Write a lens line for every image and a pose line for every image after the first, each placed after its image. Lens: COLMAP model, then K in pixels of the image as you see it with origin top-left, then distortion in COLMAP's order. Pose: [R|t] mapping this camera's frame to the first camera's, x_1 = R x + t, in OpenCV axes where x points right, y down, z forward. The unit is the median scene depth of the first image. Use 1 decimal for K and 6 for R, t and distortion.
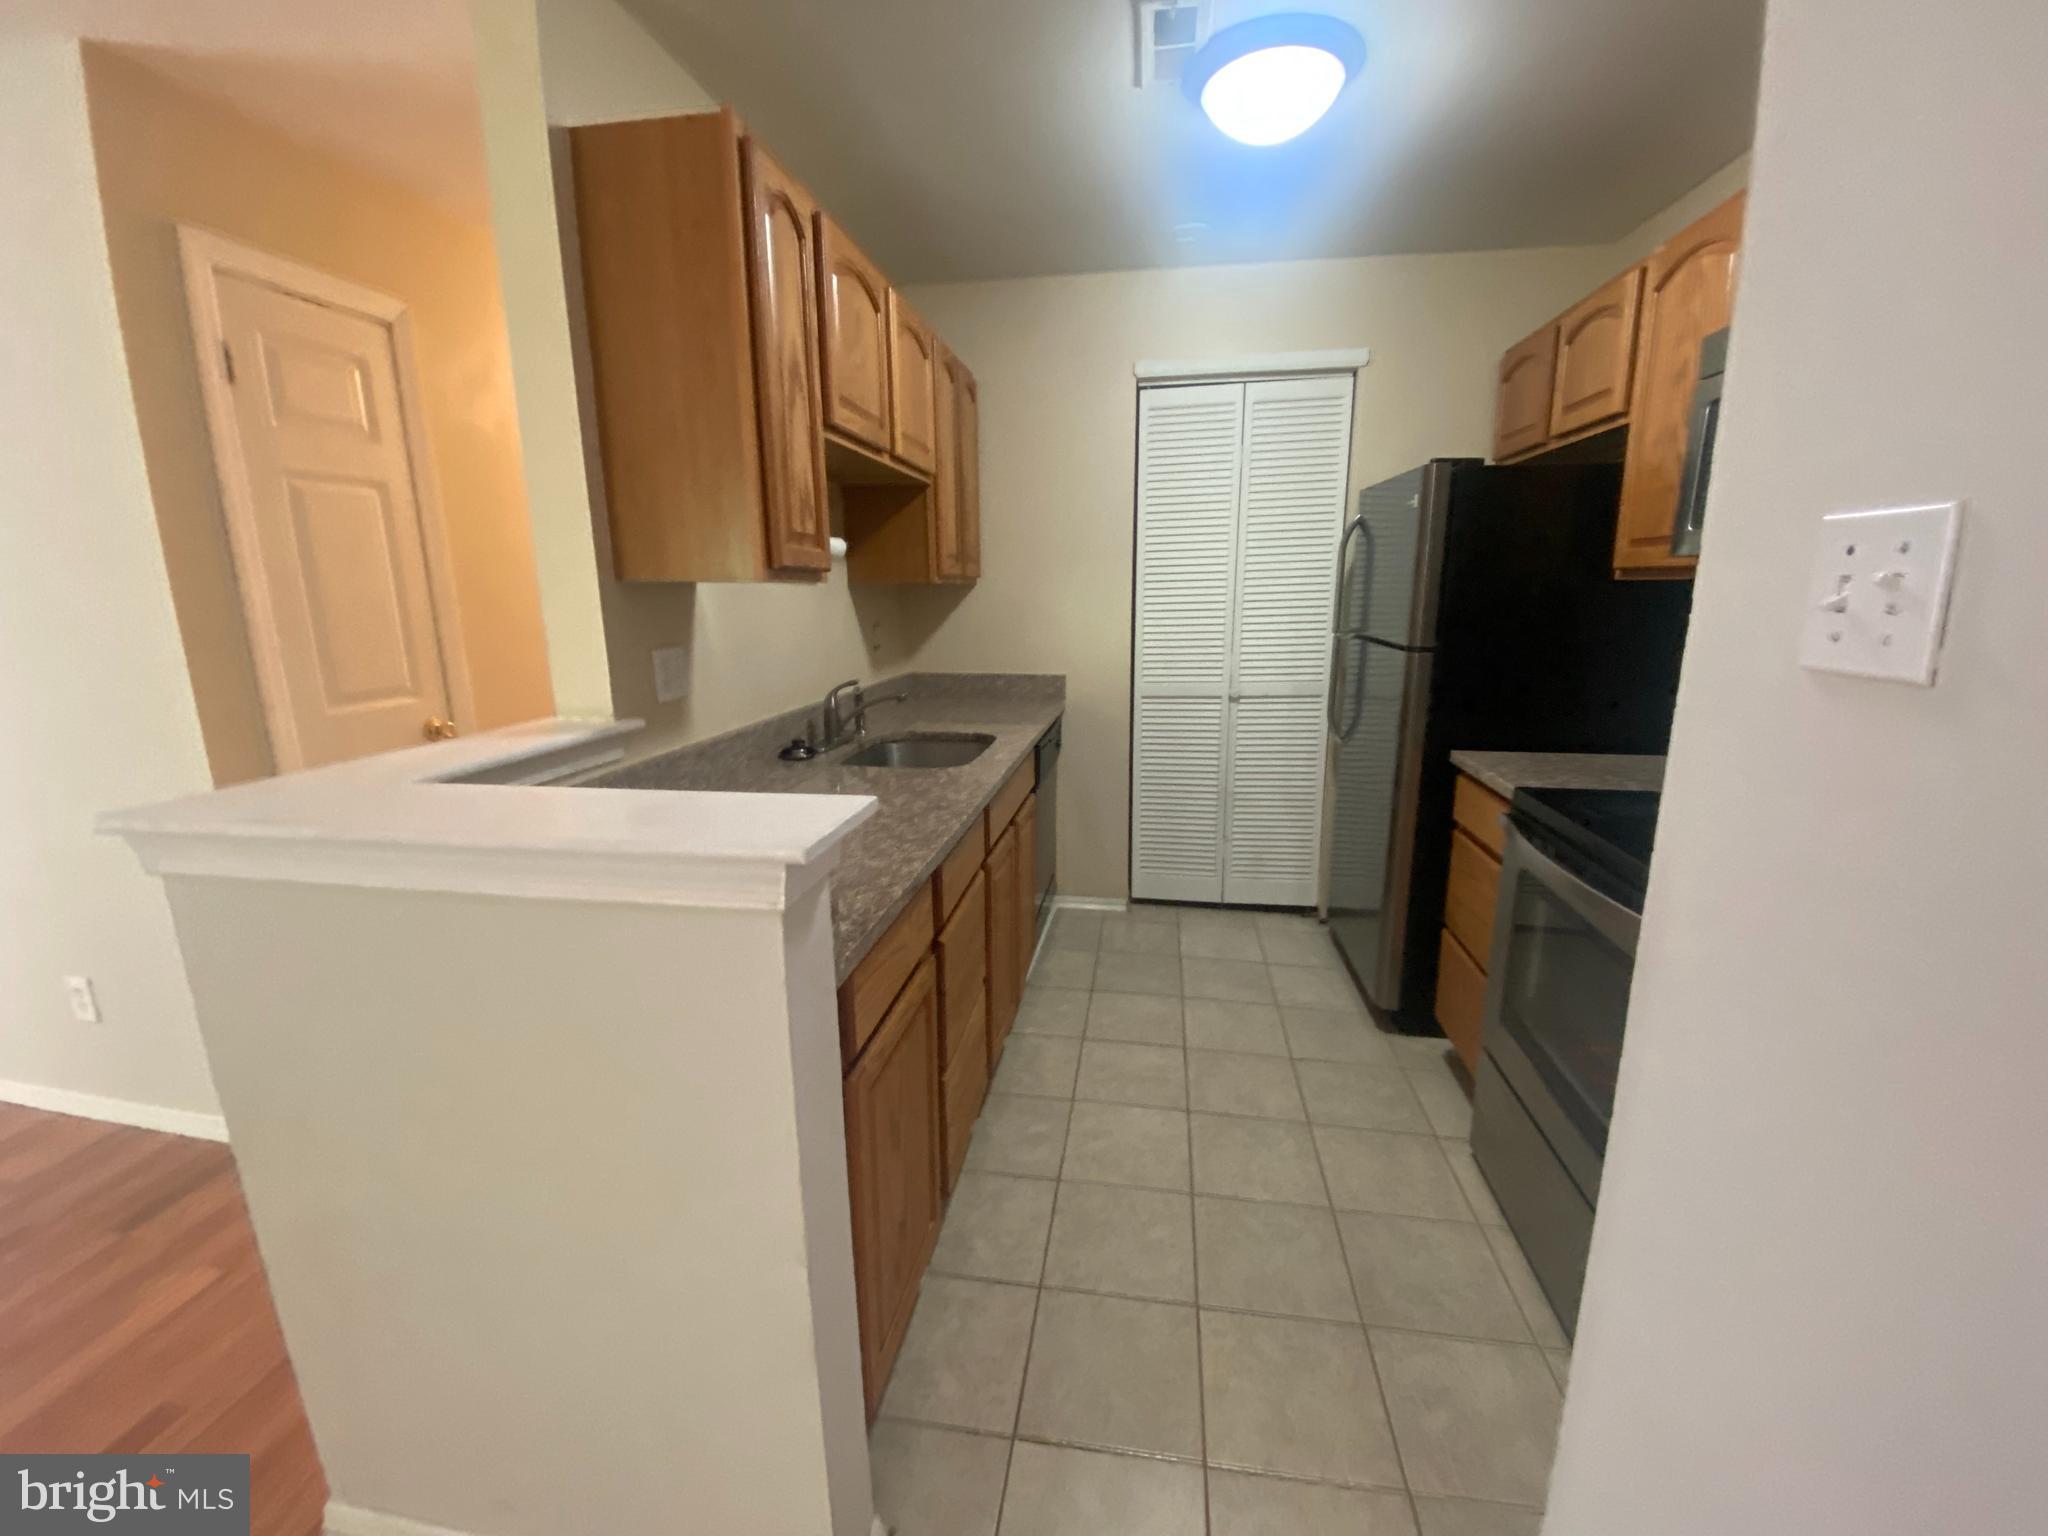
lens RADIAL K [[822.0, 0, 1020.3], [0, 822.0, 763.7], [0, 0, 1]] dist [0.025337, -0.023191]
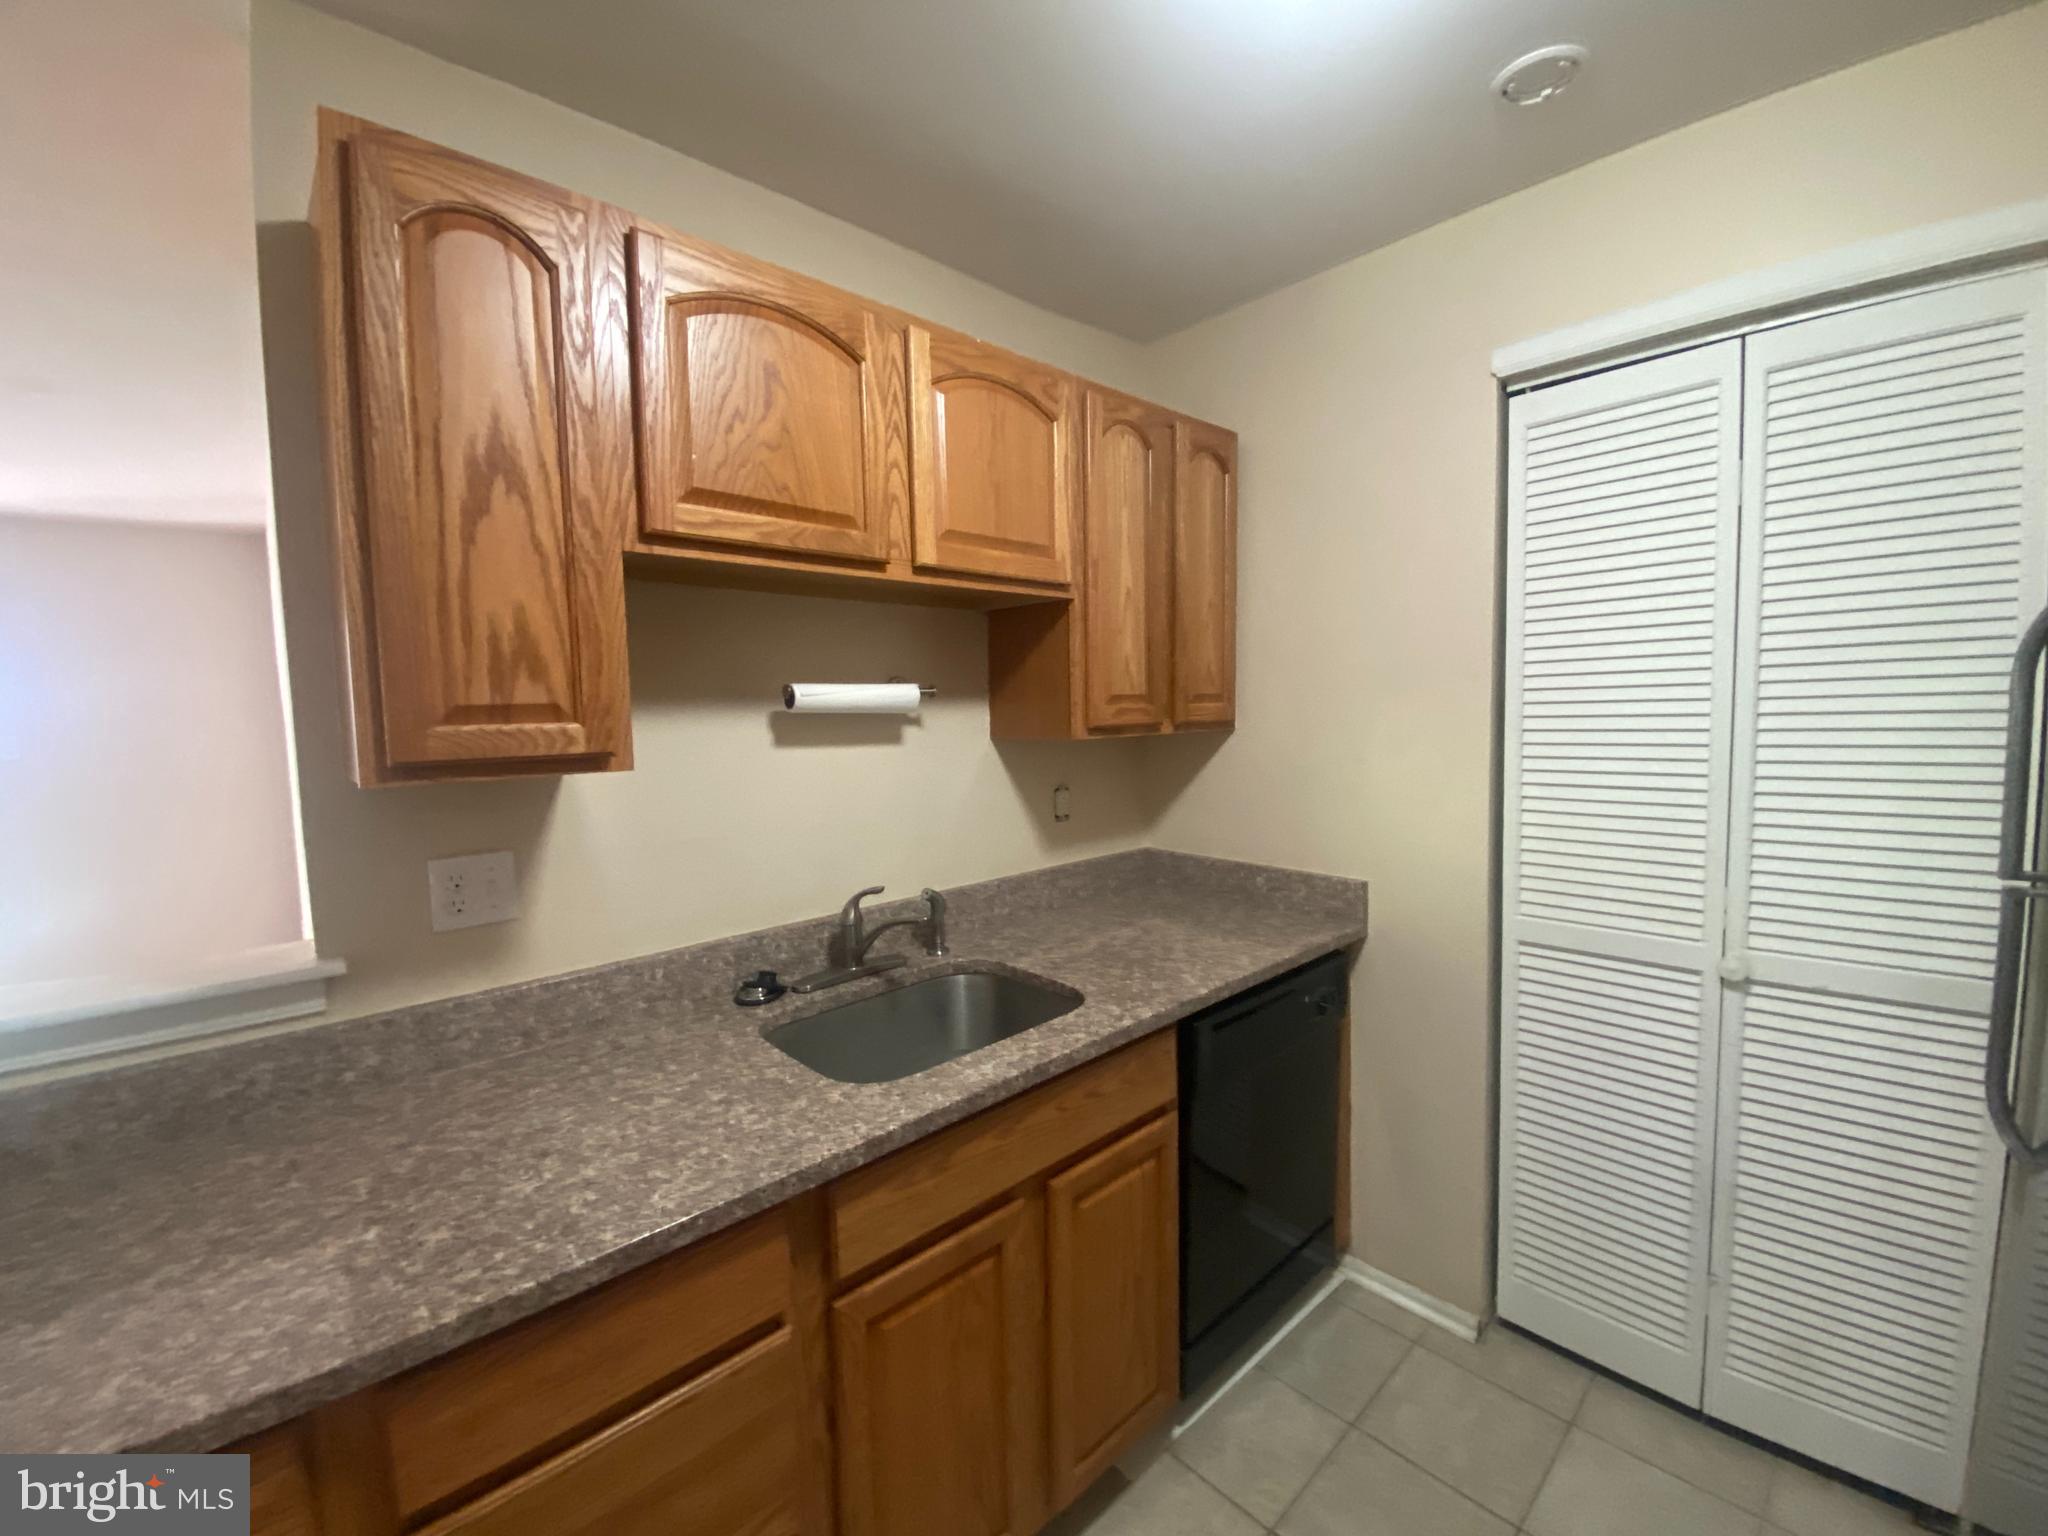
lens RADIAL K [[822.6, 0, 1020.8], [0, 822.6, 752.1], [0, 0, 1]] dist [0.024032, -0.024068]
pose [[0.787488, 0.032017, -0.615497, 0.238547], [-0.114528, 0.988858, -0.095092, -0.123631], [0.605595, 0.145375, 0.782381, 0.395658]]
